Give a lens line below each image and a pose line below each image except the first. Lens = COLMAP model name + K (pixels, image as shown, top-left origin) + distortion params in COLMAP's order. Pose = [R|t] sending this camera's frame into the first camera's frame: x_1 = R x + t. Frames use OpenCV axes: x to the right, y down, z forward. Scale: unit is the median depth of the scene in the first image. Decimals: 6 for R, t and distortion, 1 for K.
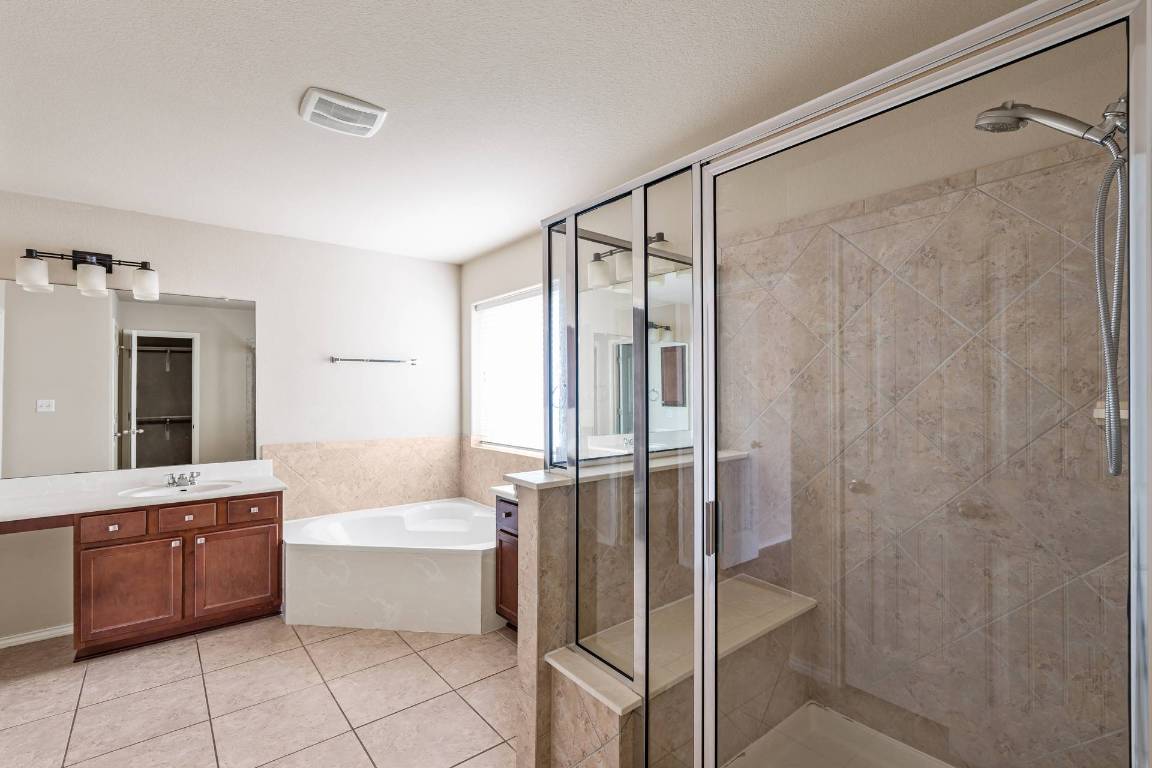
lens RADIAL K [[517.7, 0, 569.5], [0, 517.7, 394.3], [0, 0, 1]] dist [-0.003512, 0.000158]
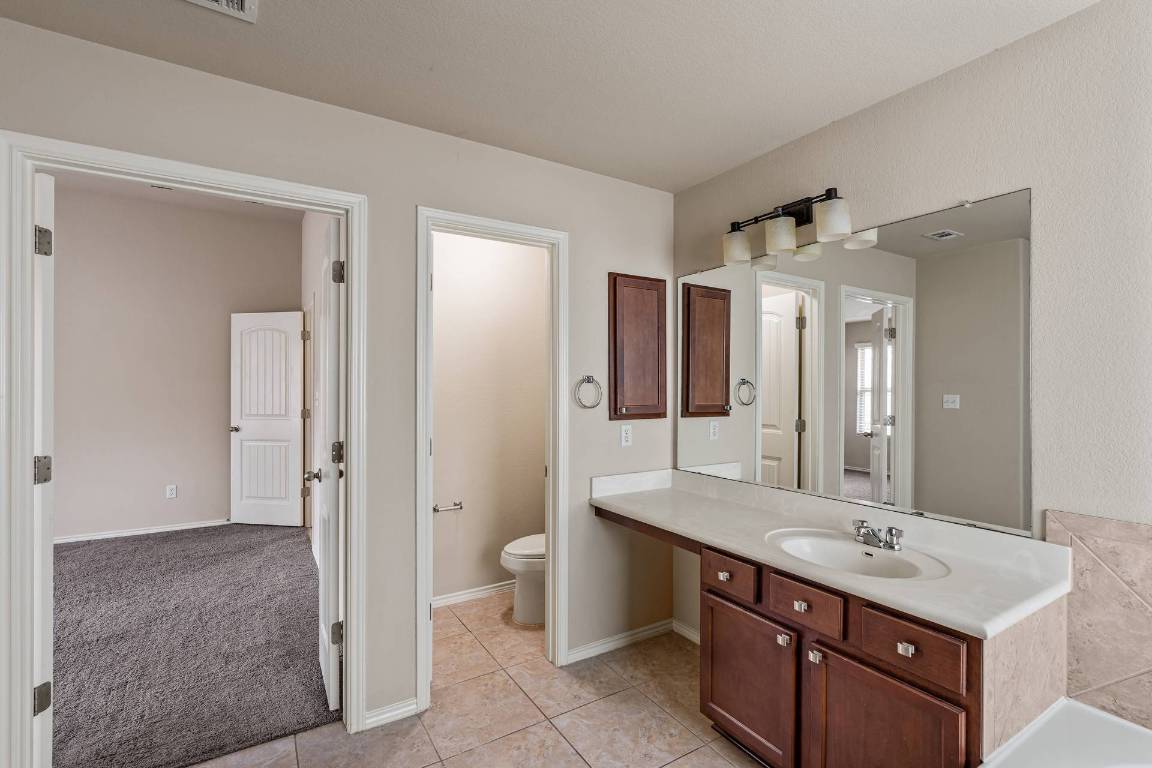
lens RADIAL K [[517.7, 0, 575.3], [0, 517.7, 386.9], [0, 0, 1]] dist [-0.003512, 0.000158]
pose [[-0.124568, 0.004286, -0.992202, -0.123068], [-0.005733, 0.999971, 0.005039, -0.004829], [0.992194, 0.006316, -0.124540, 0.730404]]
